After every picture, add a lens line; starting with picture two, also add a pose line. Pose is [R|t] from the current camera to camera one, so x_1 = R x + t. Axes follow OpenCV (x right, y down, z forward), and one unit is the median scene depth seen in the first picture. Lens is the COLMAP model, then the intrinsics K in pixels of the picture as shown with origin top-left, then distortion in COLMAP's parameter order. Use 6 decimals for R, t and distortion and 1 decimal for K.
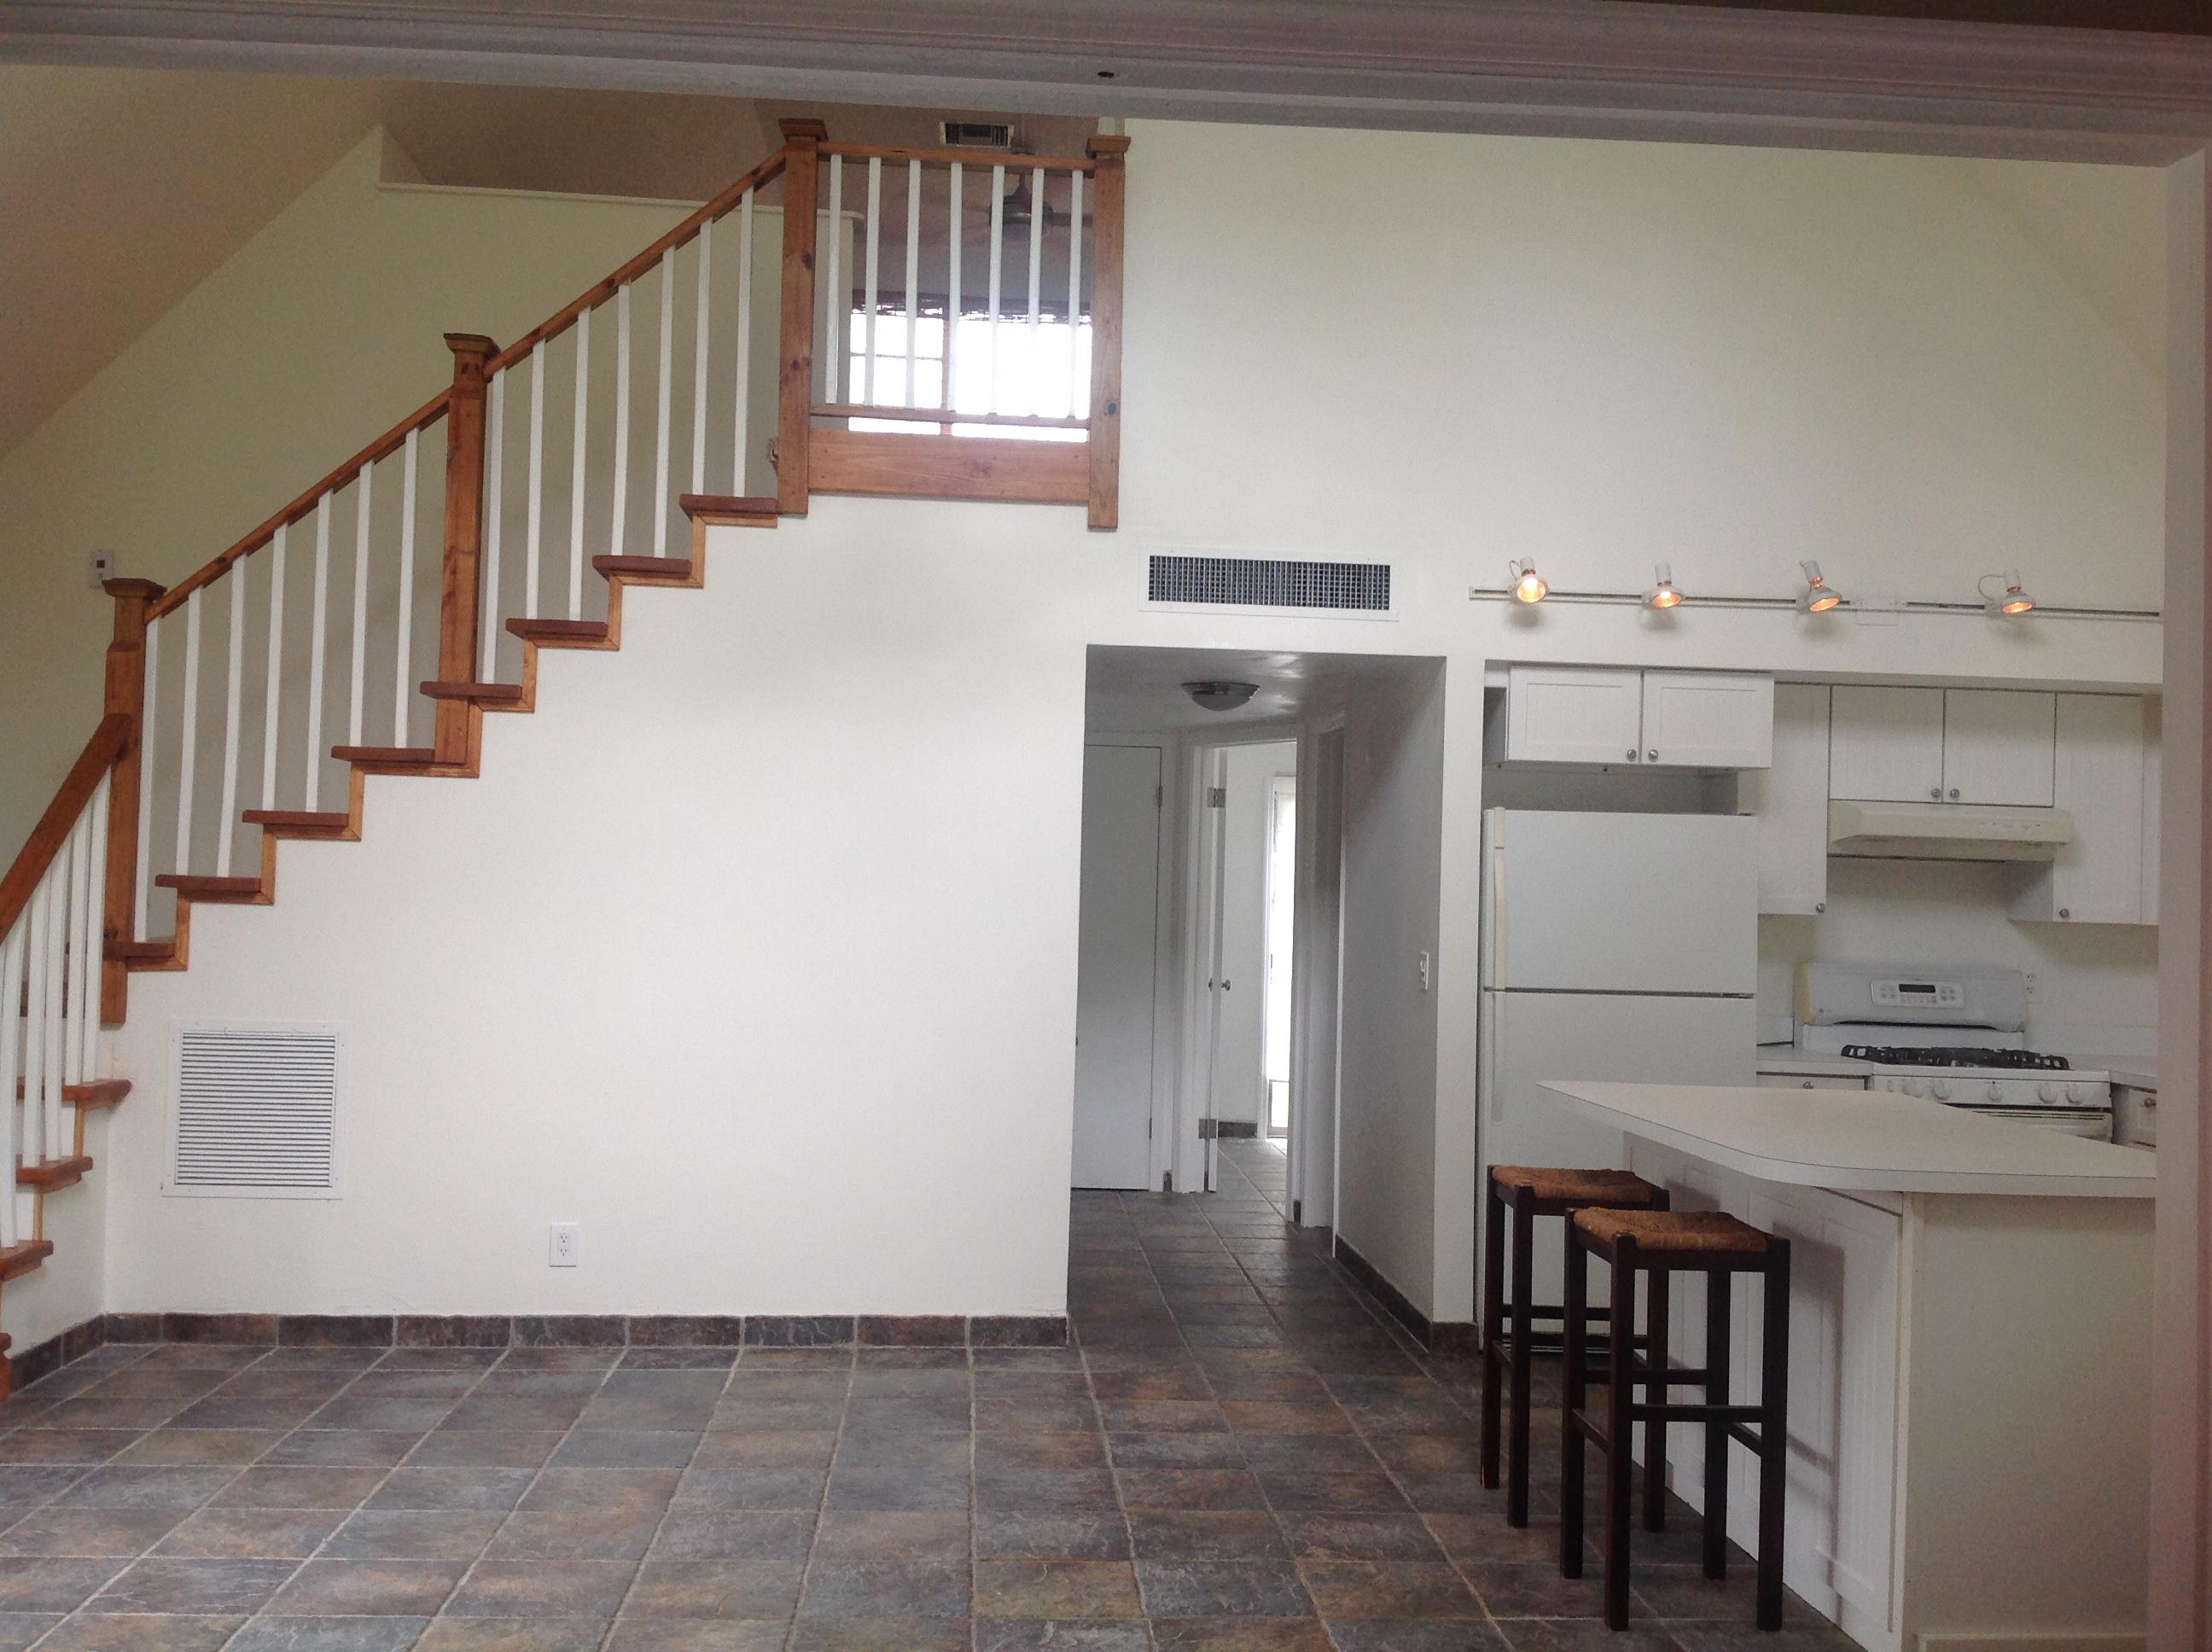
lens RADIAL K [[2088.7, 0, 1121.5], [0, 2088.7, 841.7], [0, 0, 1]] dist [0.026380, 0.000000]
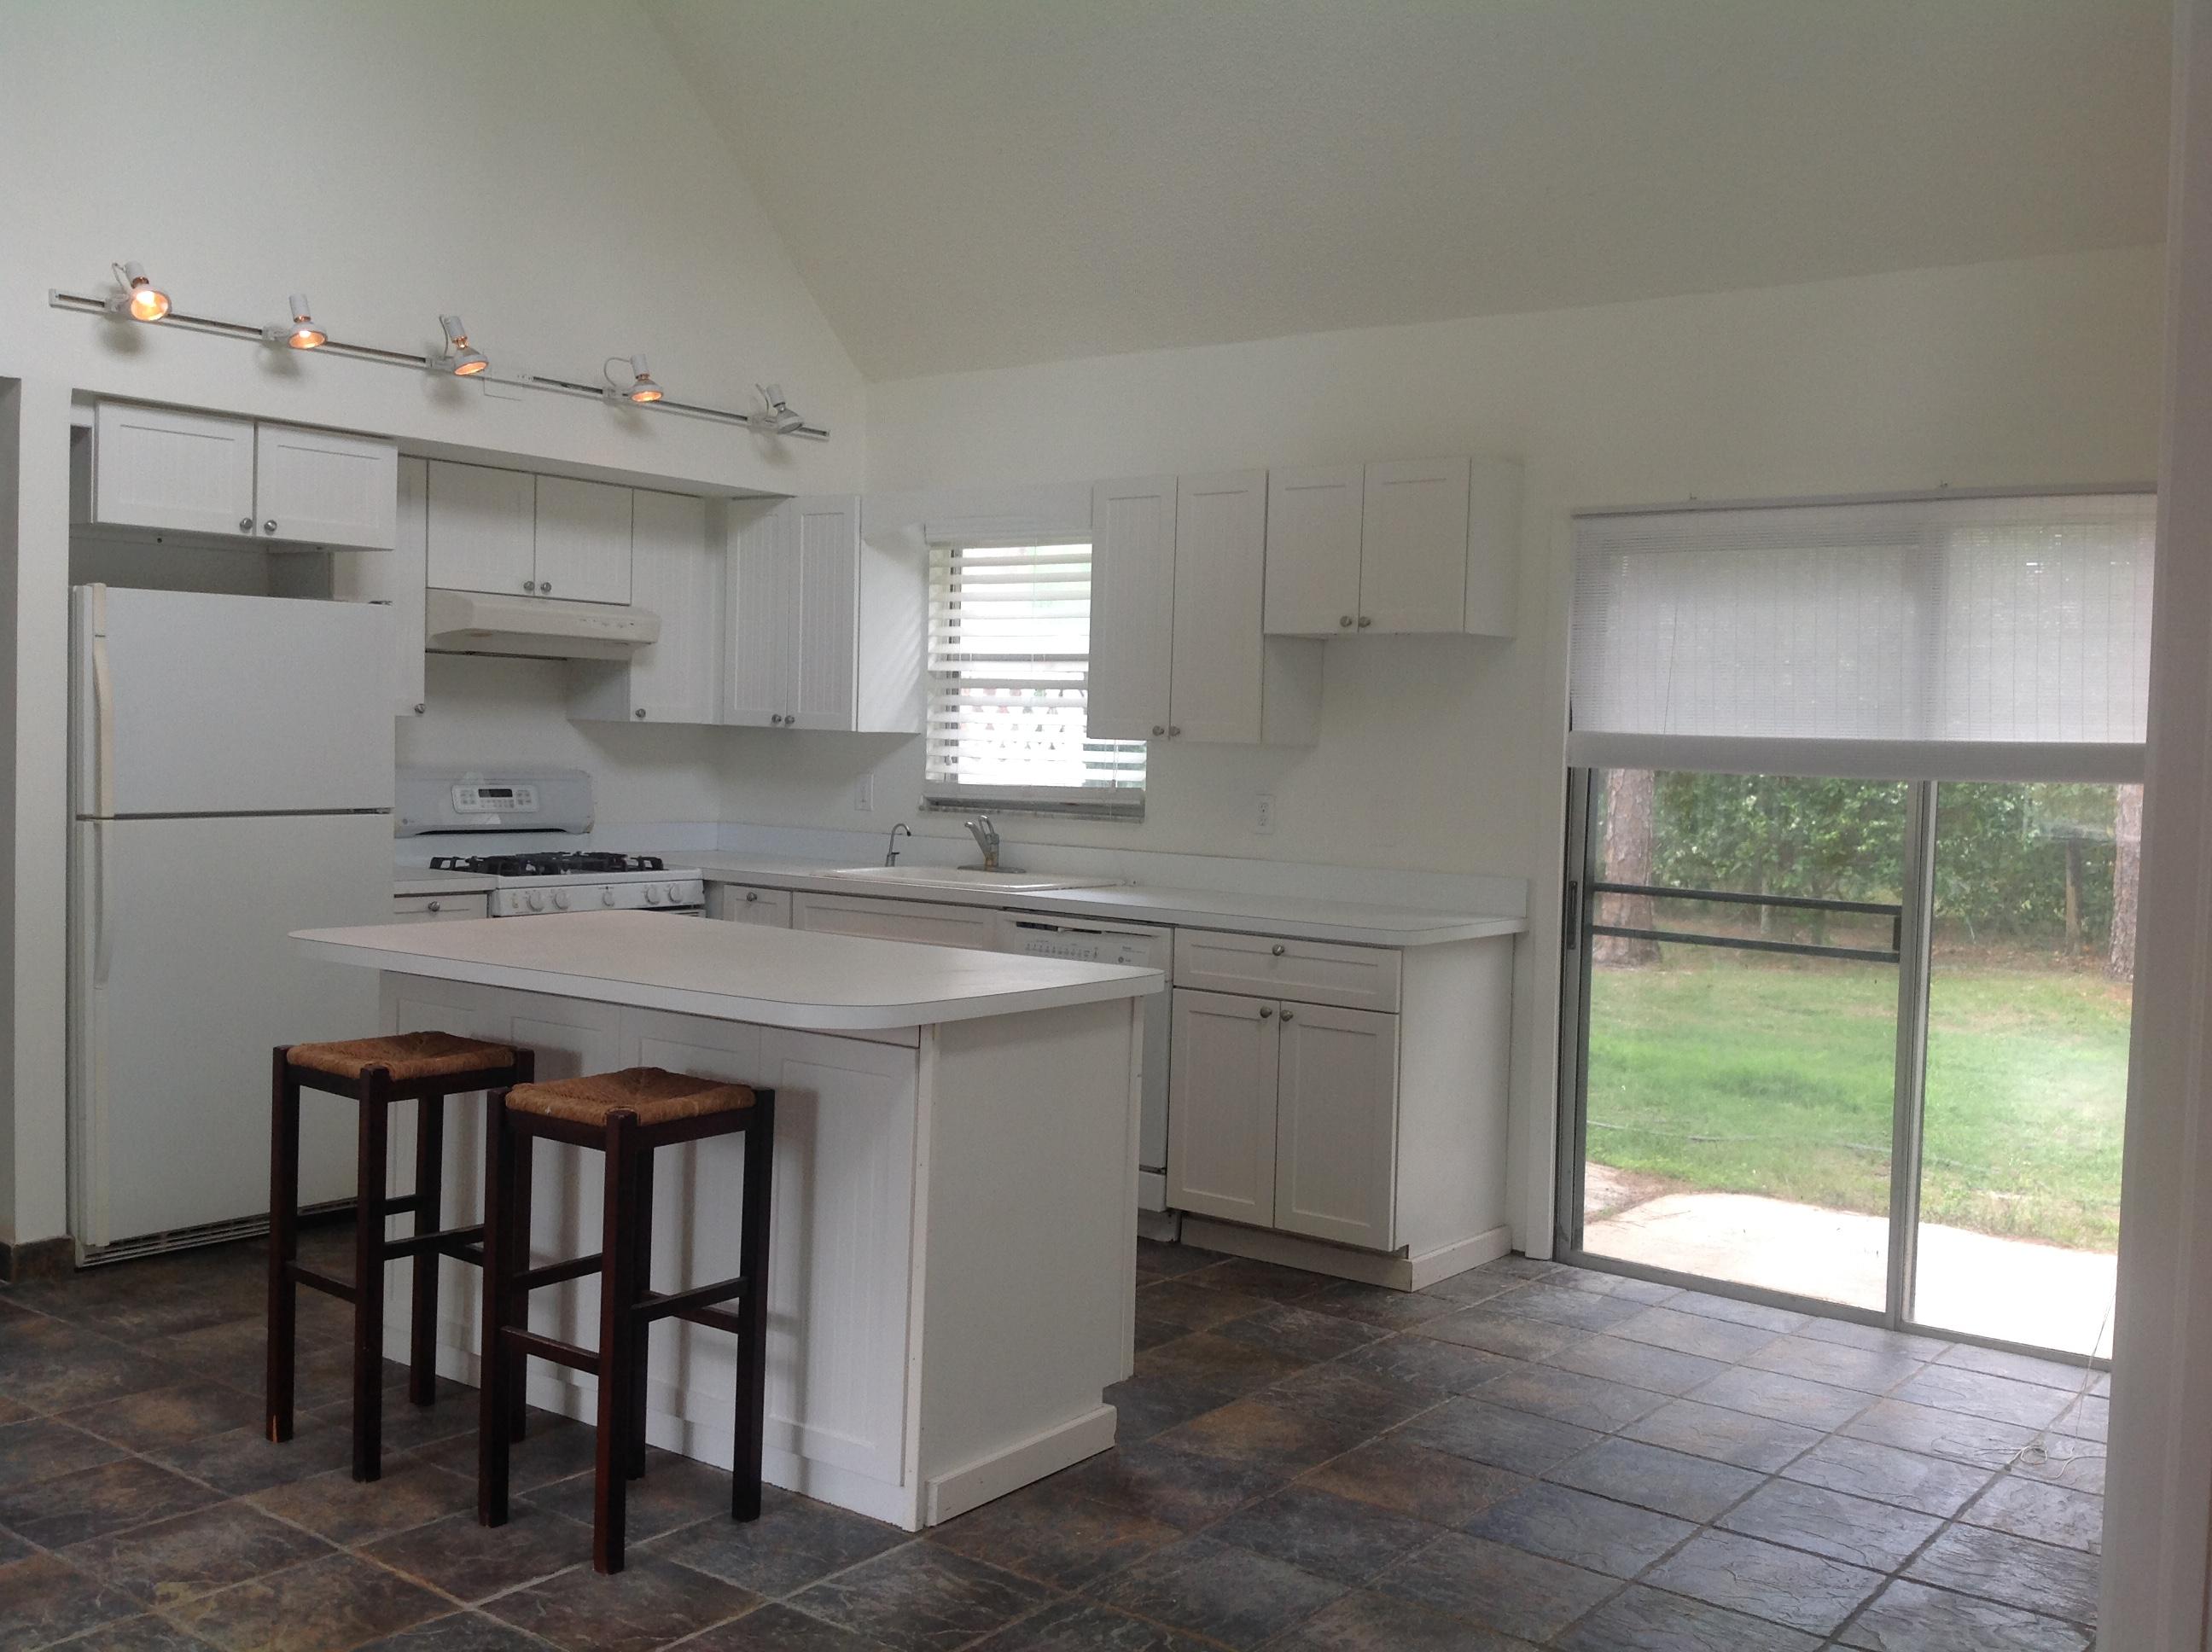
lens RADIAL K [[2088.7, 0, 1092.5], [0, 2088.7, 828.9], [0, 0, 1]] dist [0.026380, 0.000000]
pose [[0.667925, -0.047944, 0.742683, -0.157944], [-0.024664, 0.995949, 0.086476, -0.002210], [-0.743820, -0.076077, 0.664036, 0.196686]]
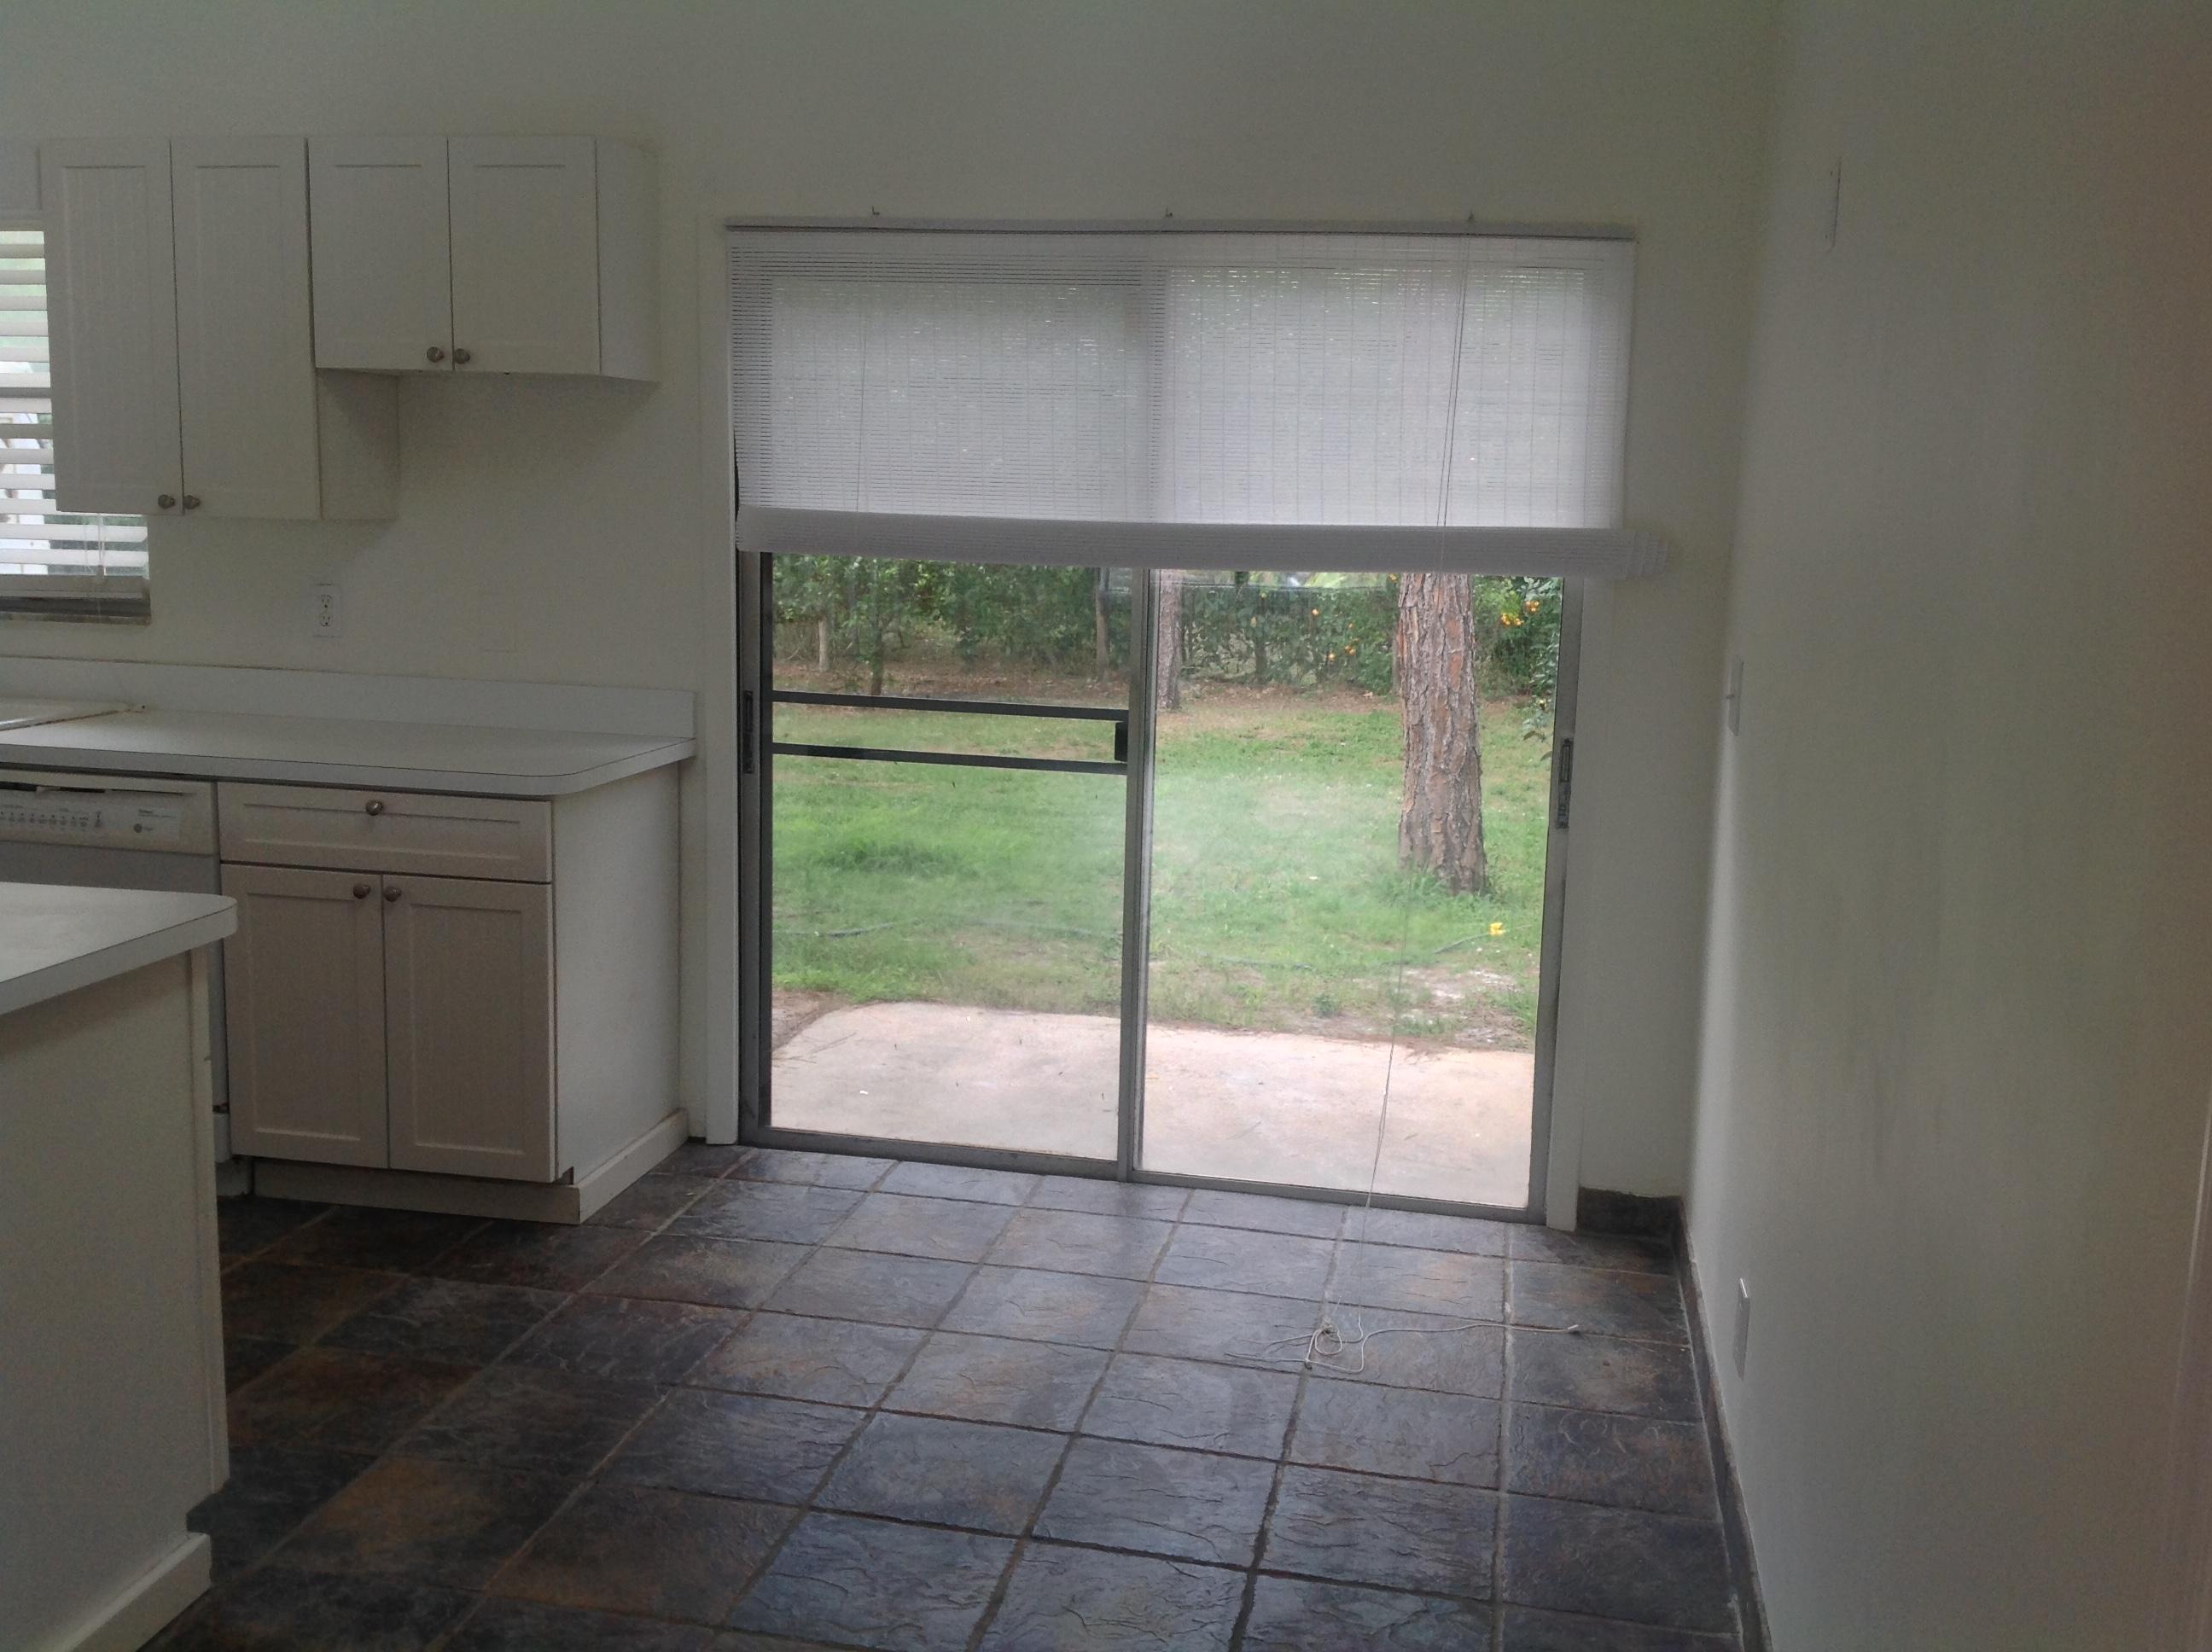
lens RADIAL K [[2088.7, 0, 1118.2], [0, 2088.7, 831.8], [0, 0, 1]] dist [0.026380, 0.000000]
pose [[0.261125, -0.181026, 0.948179, -0.025727], [-0.044667, 0.978940, 0.199200, -0.010093], [-0.964271, -0.094369, 0.247540, 0.323423]]
